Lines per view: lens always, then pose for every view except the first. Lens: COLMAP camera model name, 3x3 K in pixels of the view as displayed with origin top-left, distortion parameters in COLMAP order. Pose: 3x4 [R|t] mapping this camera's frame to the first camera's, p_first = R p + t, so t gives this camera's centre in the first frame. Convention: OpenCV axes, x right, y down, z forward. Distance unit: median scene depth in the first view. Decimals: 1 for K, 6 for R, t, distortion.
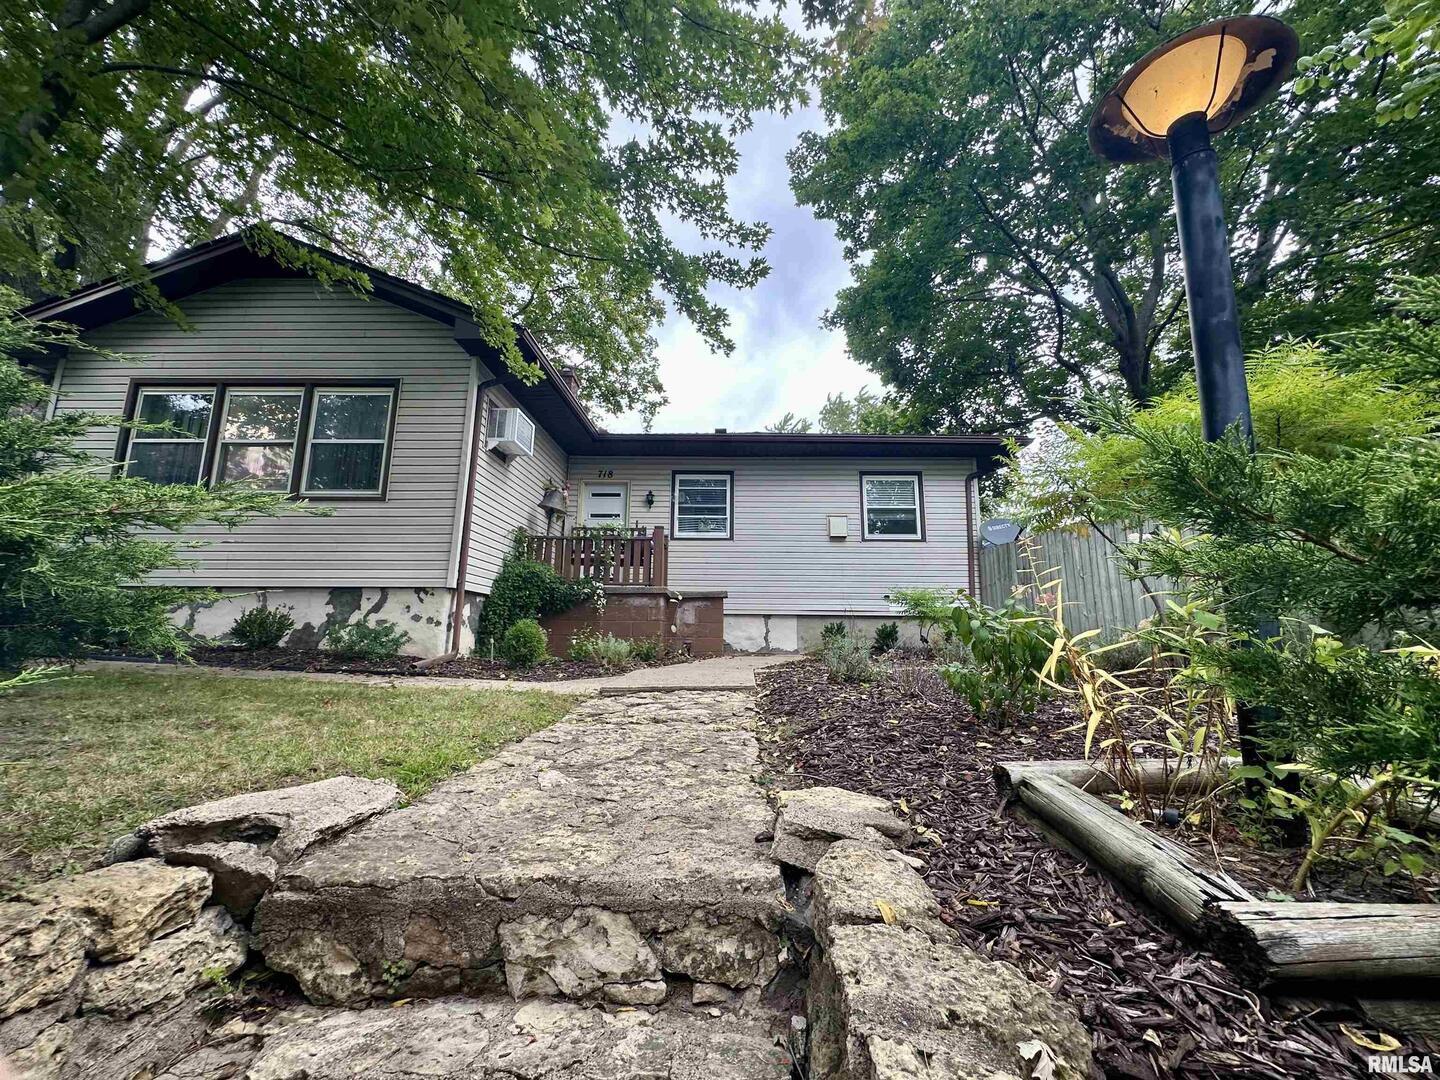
lens RADIAL K [[578.3, 0, 717.2], [0, 578.3, 537.5], [0, 0, 1]] dist [-0.007595, 0.001608]
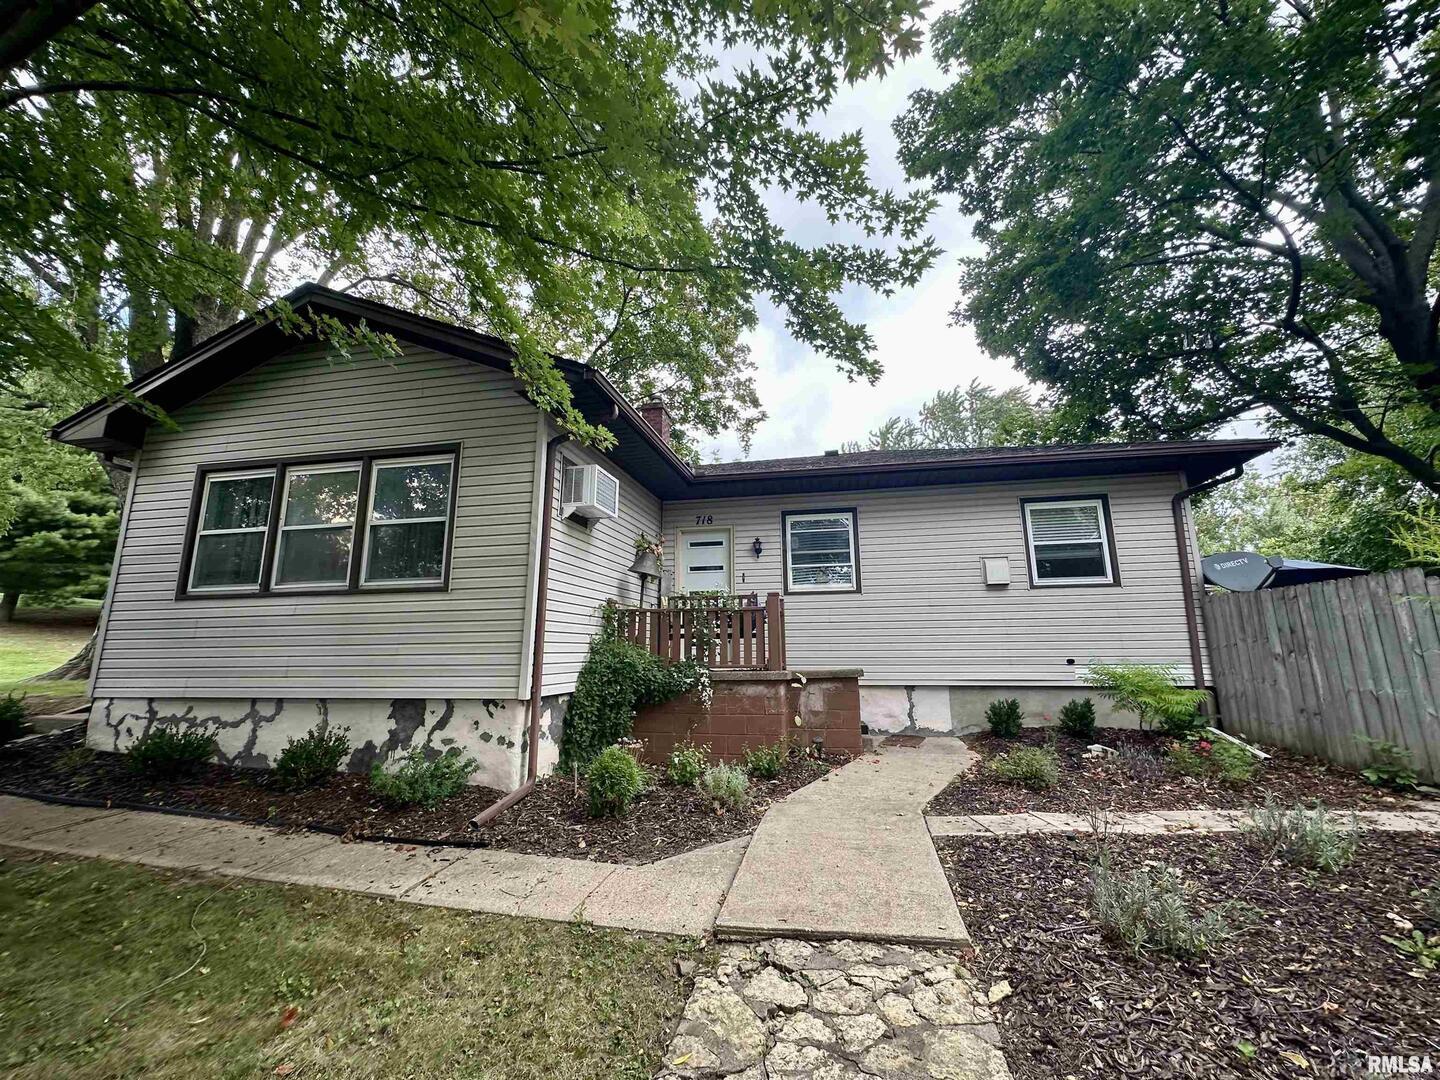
lens RADIAL K [[578.3, 0, 717.7], [0, 578.3, 530.1], [0, 0, 1]] dist [-0.007595, 0.001608]
pose [[0.984320, -0.053274, -0.168157, -0.037826], [0.050248, 0.998490, -0.022199, -0.096610], [0.169086, 0.013401, 0.985510, 0.202123]]
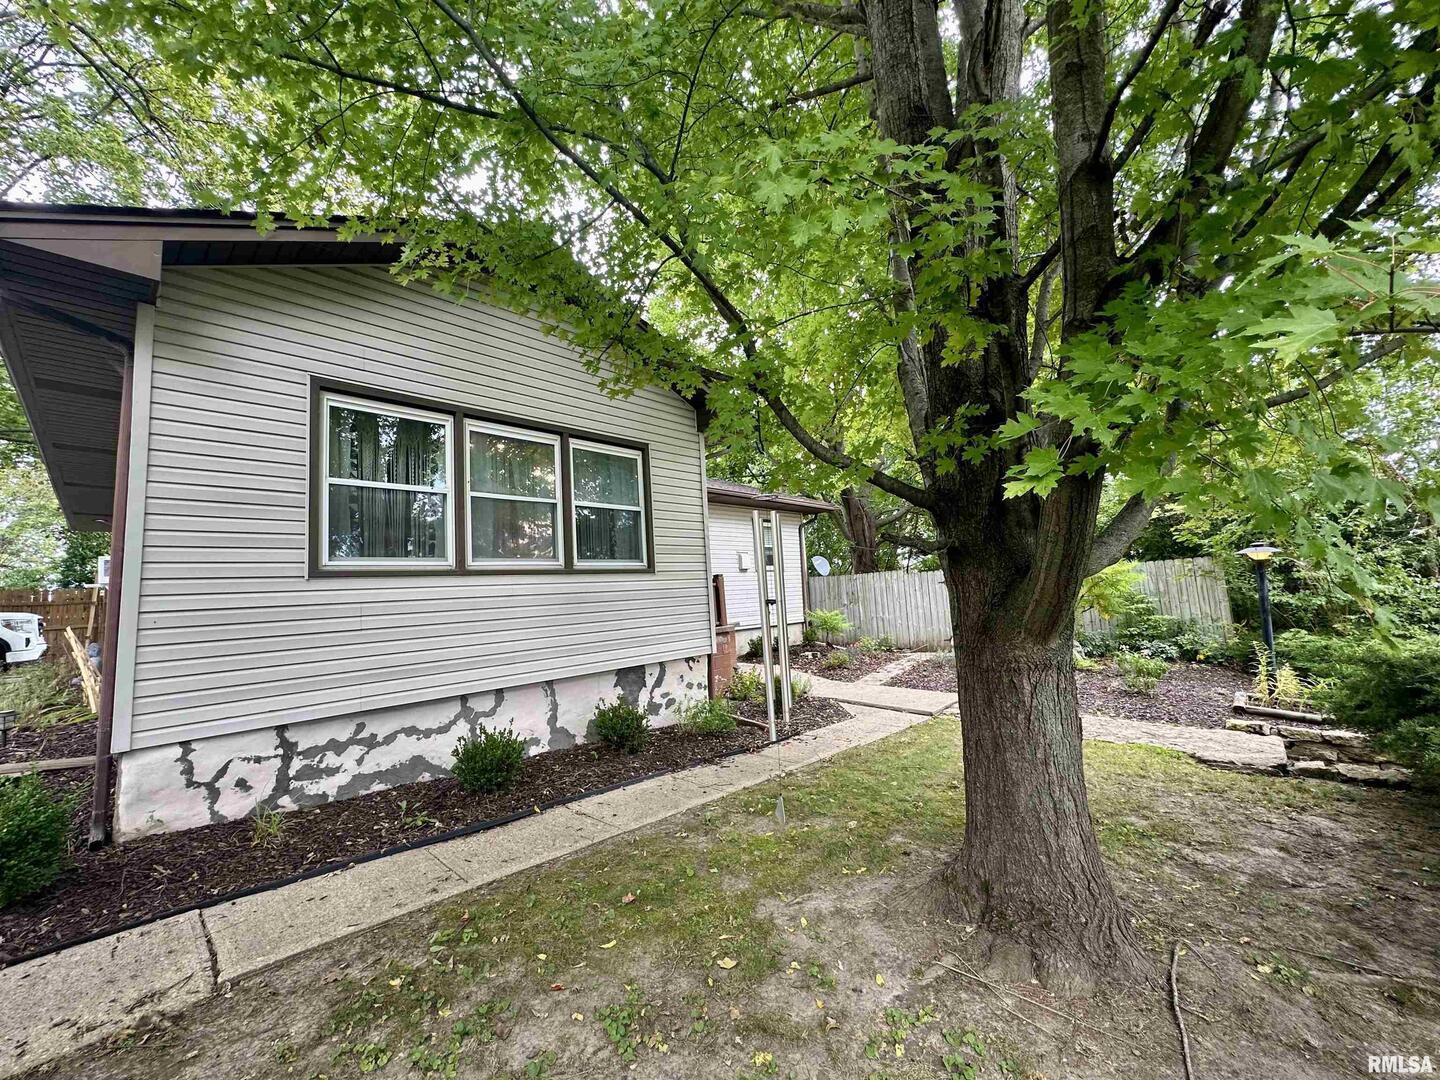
lens RADIAL K [[578.3, 0, 716.4], [0, 578.3, 535.3], [0, 0, 1]] dist [-0.007595, 0.001608]
pose [[0.671374, 0.030511, 0.740490, -1.046341], [-0.071922, 0.997119, 0.024123, -0.134536], [-0.737621, -0.069453, 0.671634, 0.221569]]
